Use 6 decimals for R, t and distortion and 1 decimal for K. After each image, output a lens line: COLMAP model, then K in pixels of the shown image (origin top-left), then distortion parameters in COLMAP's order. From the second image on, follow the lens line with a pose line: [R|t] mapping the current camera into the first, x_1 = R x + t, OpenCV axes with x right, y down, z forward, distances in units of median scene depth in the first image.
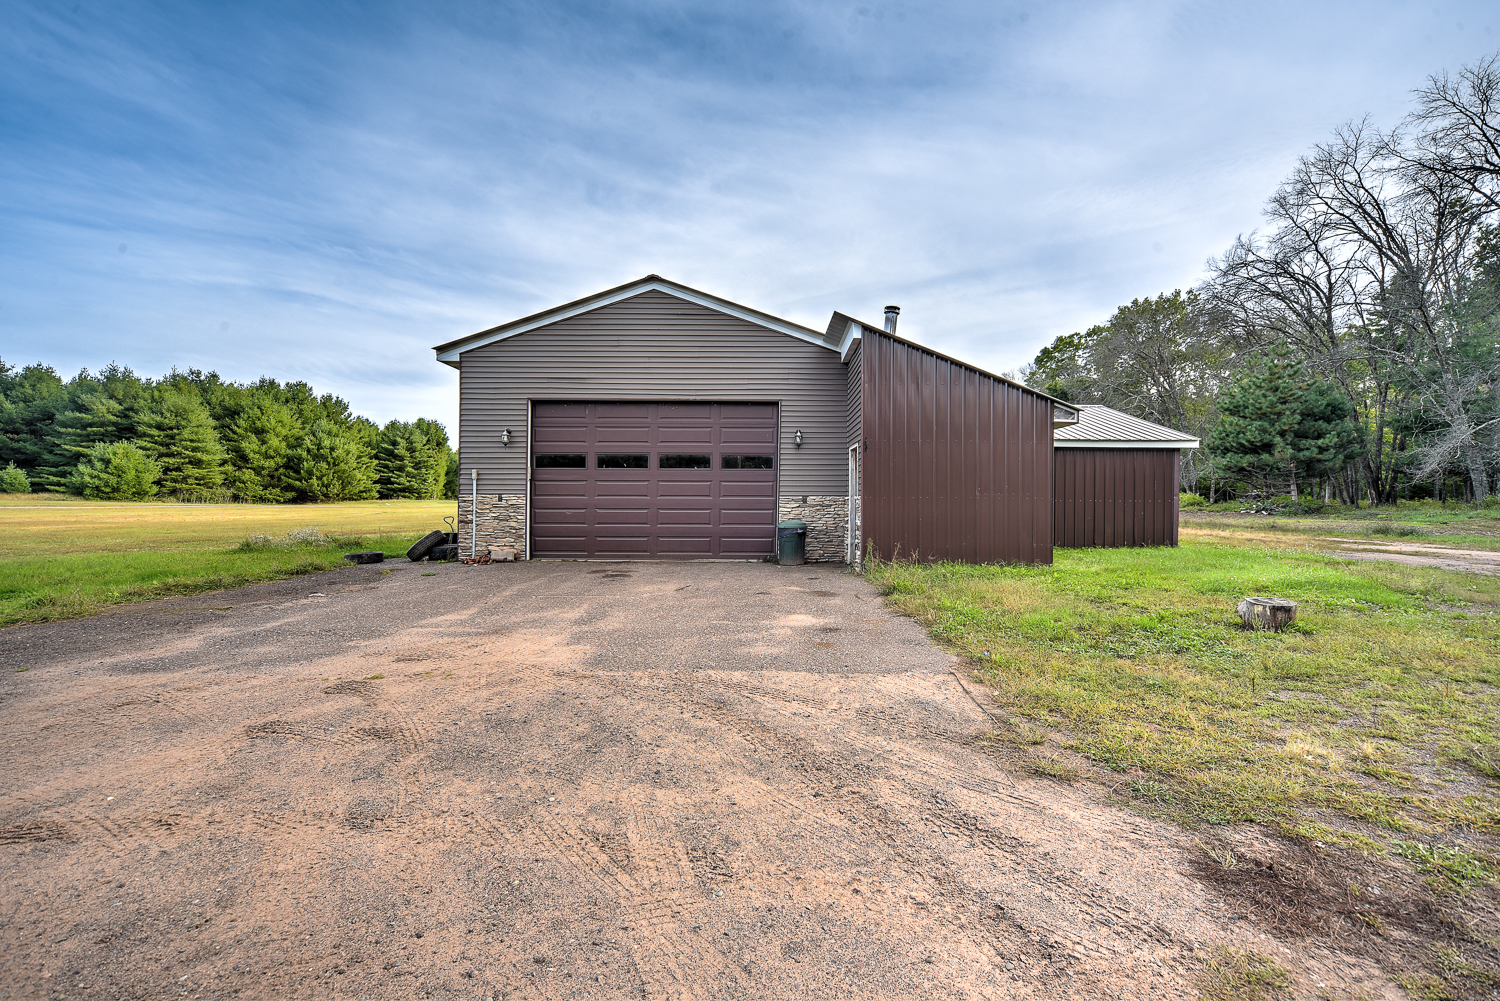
lens RADIAL K [[623.7, 0, 748.6], [0, 623.7, 504.3], [0, 0, 1]] dist [-0.002437, -0.000108]
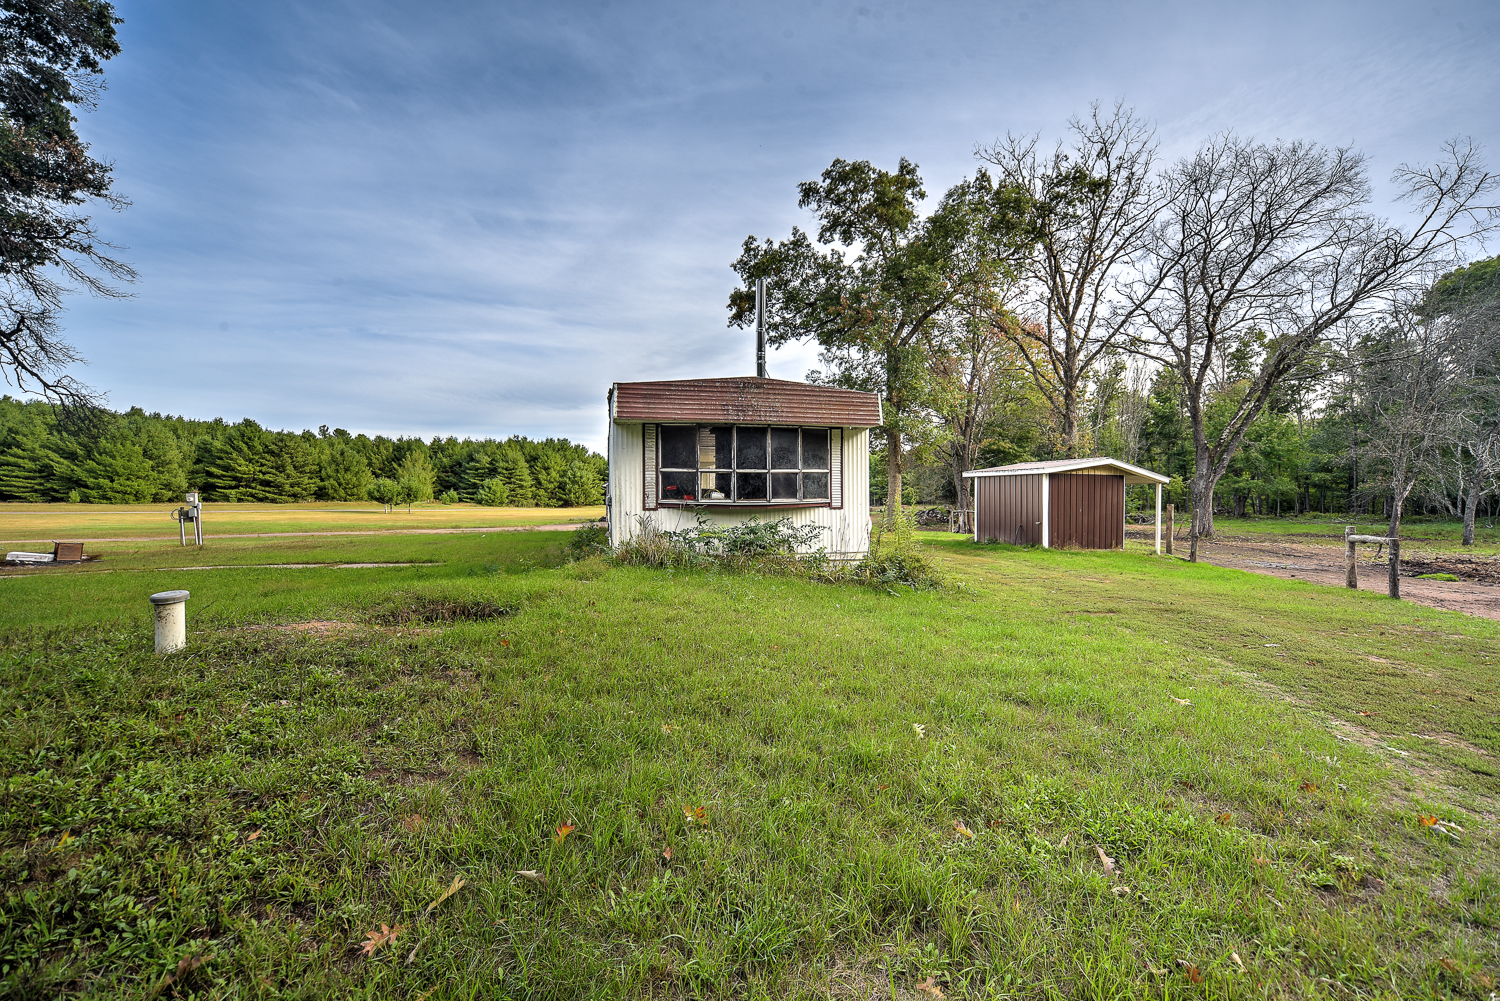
lens RADIAL K [[623.7, 0, 746.0], [0, 623.7, 500.5], [0, 0, 1]] dist [-0.002437, -0.000108]
pose [[0.950298, 0.002440, -0.311332, 0.414493], [-0.005591, 0.999942, -0.009230, -0.009312], [0.311291, 0.010512, 0.950257, -0.672215]]
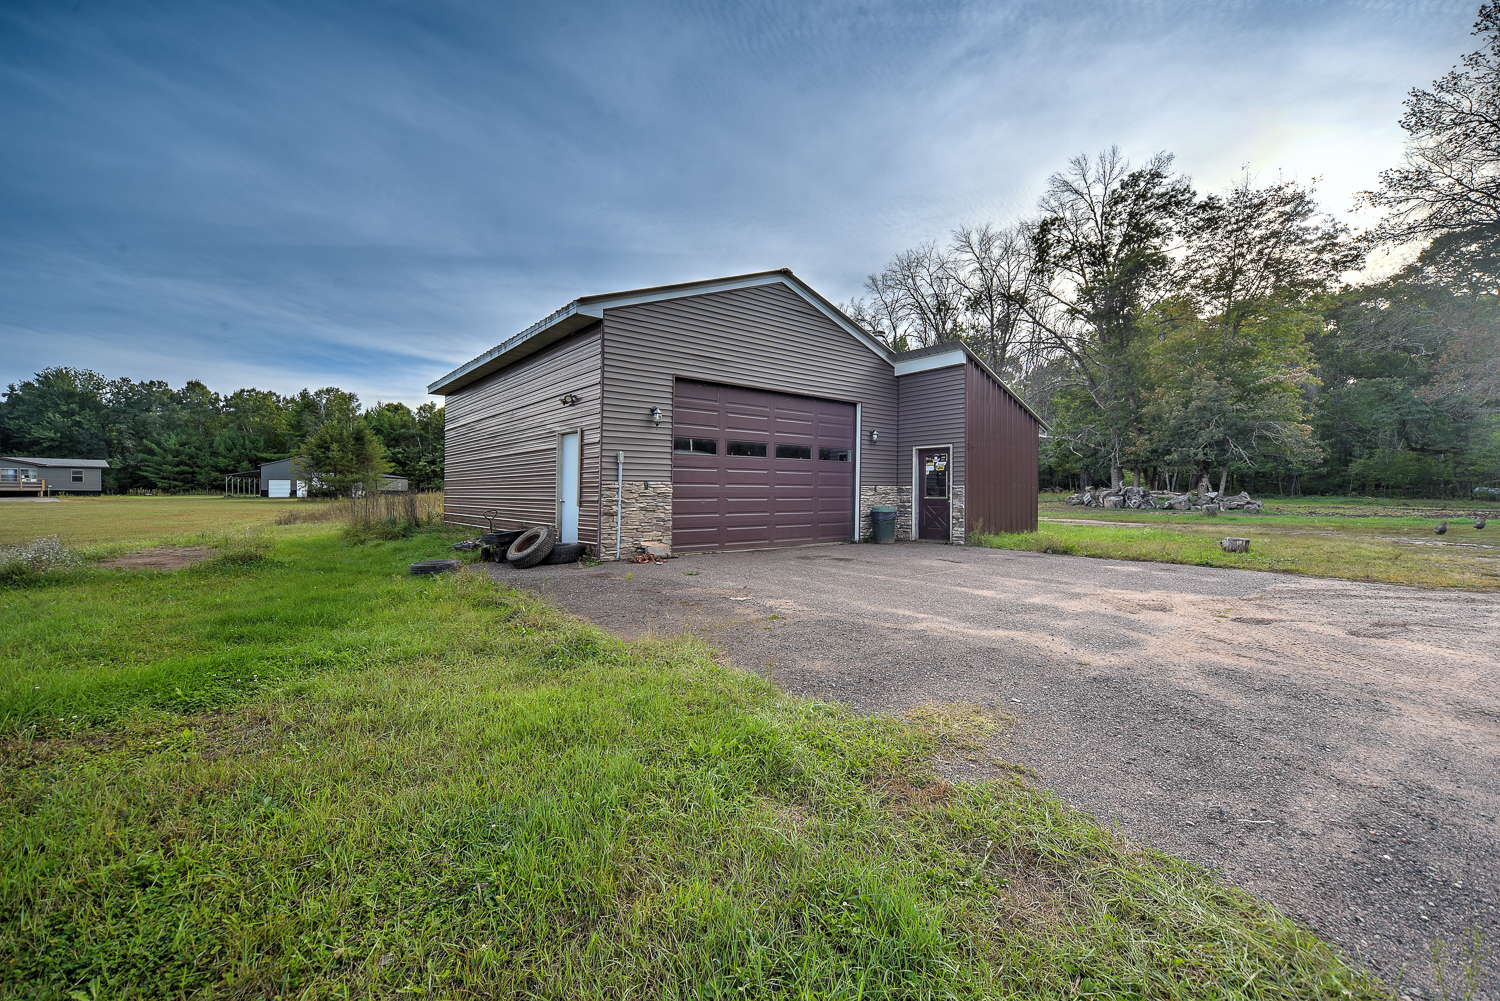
lens RADIAL K [[623.7, 0, 761.4], [0, 623.7, 496.8], [0, 0, 1]] dist [-0.002437, -0.000108]
pose [[0.764919, -0.004669, 0.644110, -0.143478], [0.006209, 0.999981, -0.000125, 0.001179], [-0.644097, 0.004095, 0.764933, 0.041083]]
